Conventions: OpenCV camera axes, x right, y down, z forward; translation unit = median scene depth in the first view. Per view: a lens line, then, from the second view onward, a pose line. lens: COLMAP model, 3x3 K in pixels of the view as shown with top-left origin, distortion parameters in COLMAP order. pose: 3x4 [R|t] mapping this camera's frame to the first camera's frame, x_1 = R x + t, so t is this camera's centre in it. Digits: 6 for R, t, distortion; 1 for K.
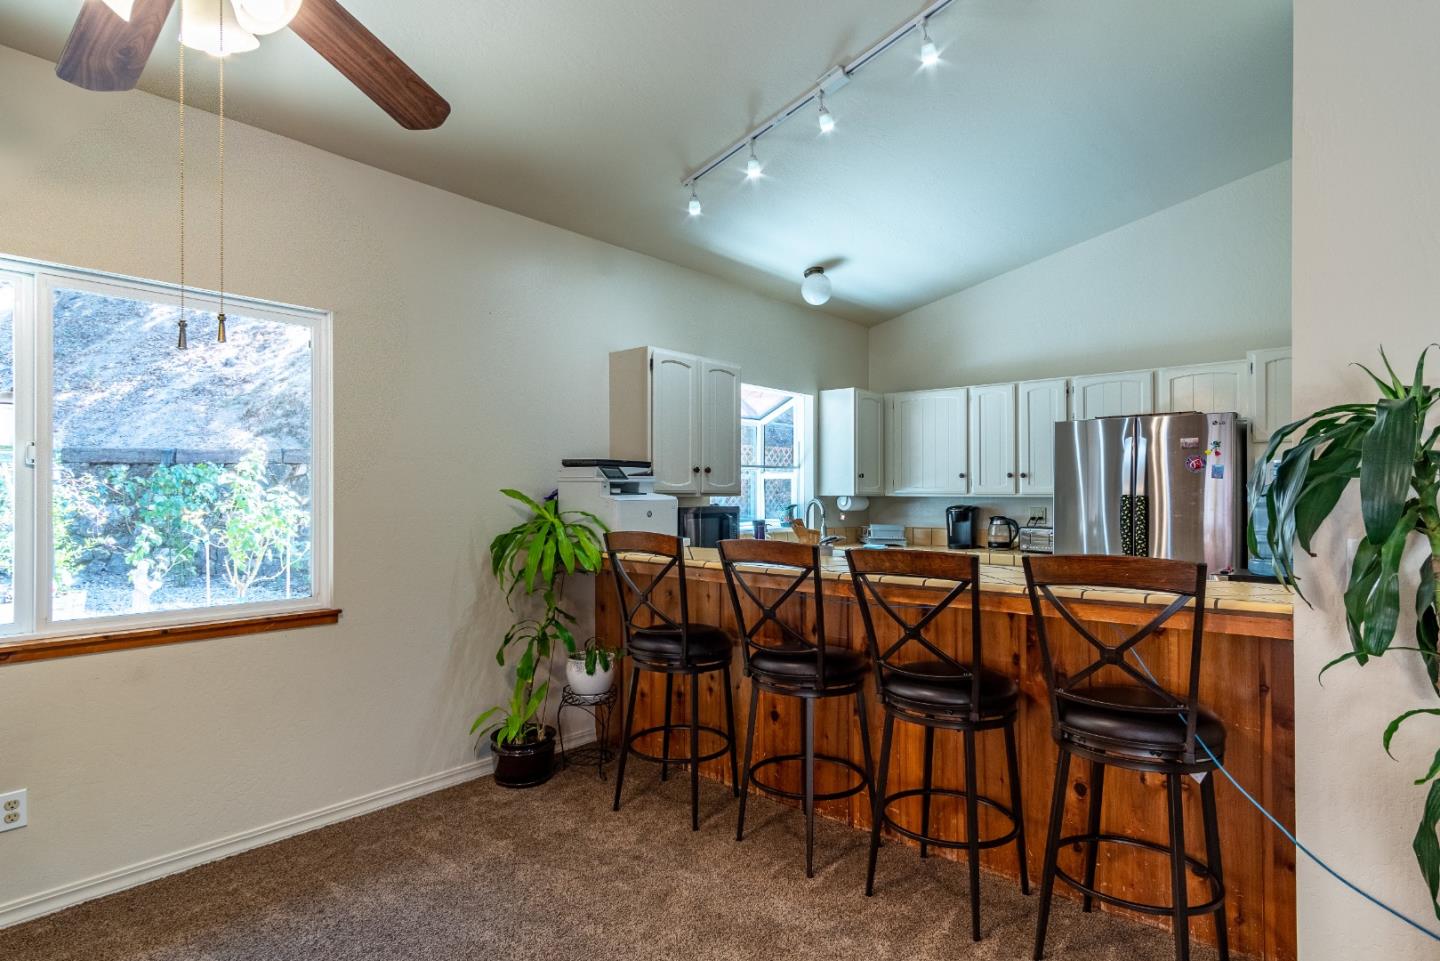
lens RADIAL K [[767.9, 0, 719.1], [0, 767.9, 485.4], [0, 0, 1]] dist [0.007296, 0.002410]
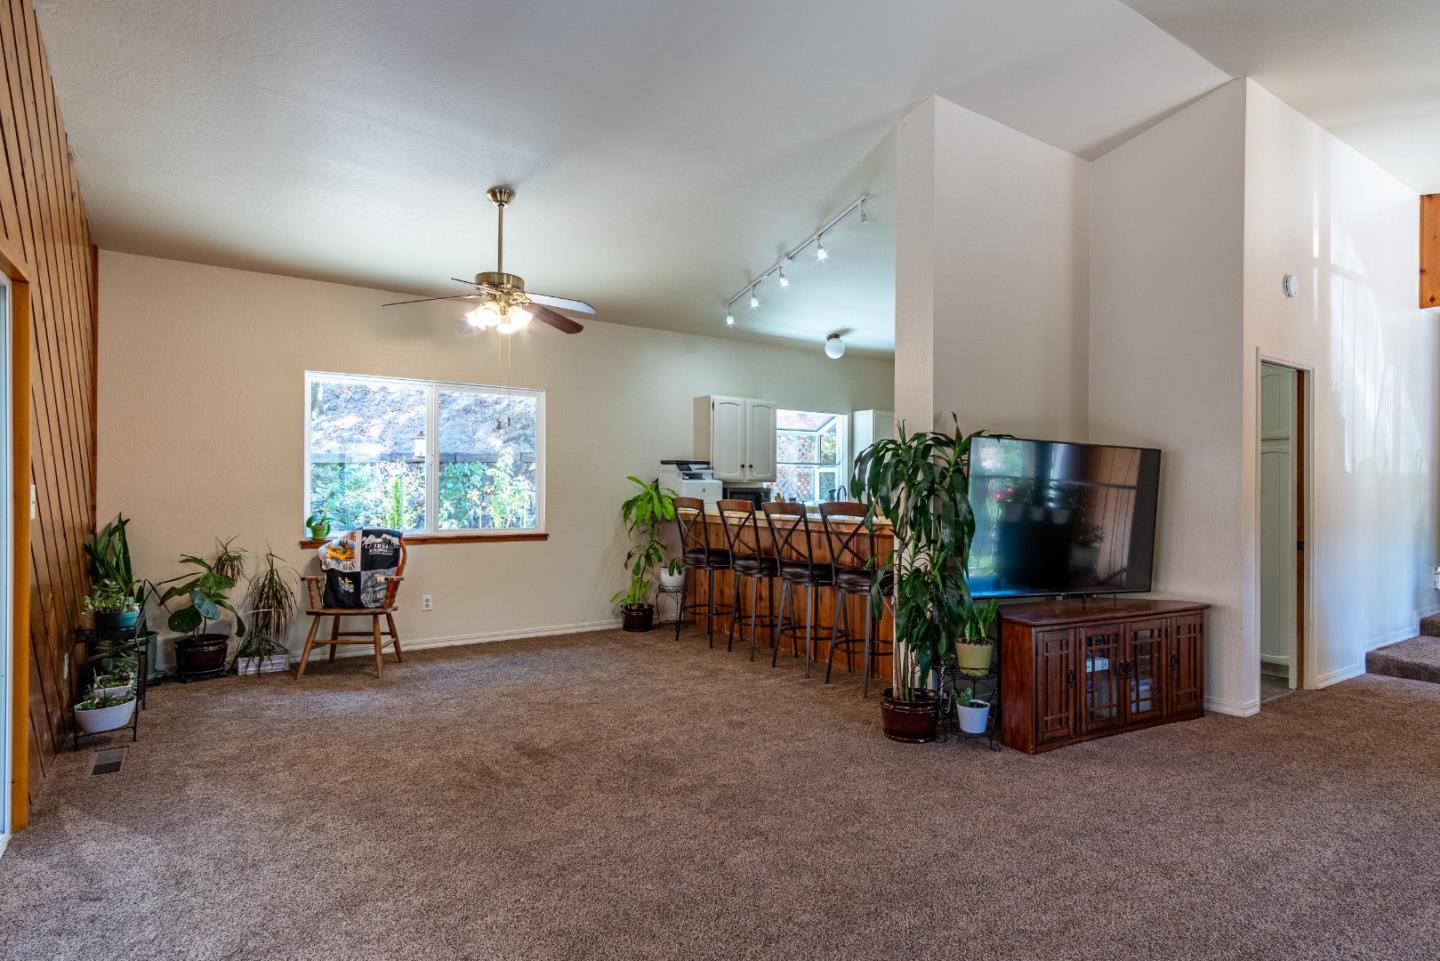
lens RADIAL K [[767.9, 0, 719.0], [0, 767.9, 488.5], [0, 0, 1]] dist [0.007296, 0.002410]
pose [[0.966229, 0.006221, -0.257608, 0.381442], [-0.004051, 0.999952, 0.008955, 0.015293], [0.257651, -0.007609, 0.966208, -0.693109]]
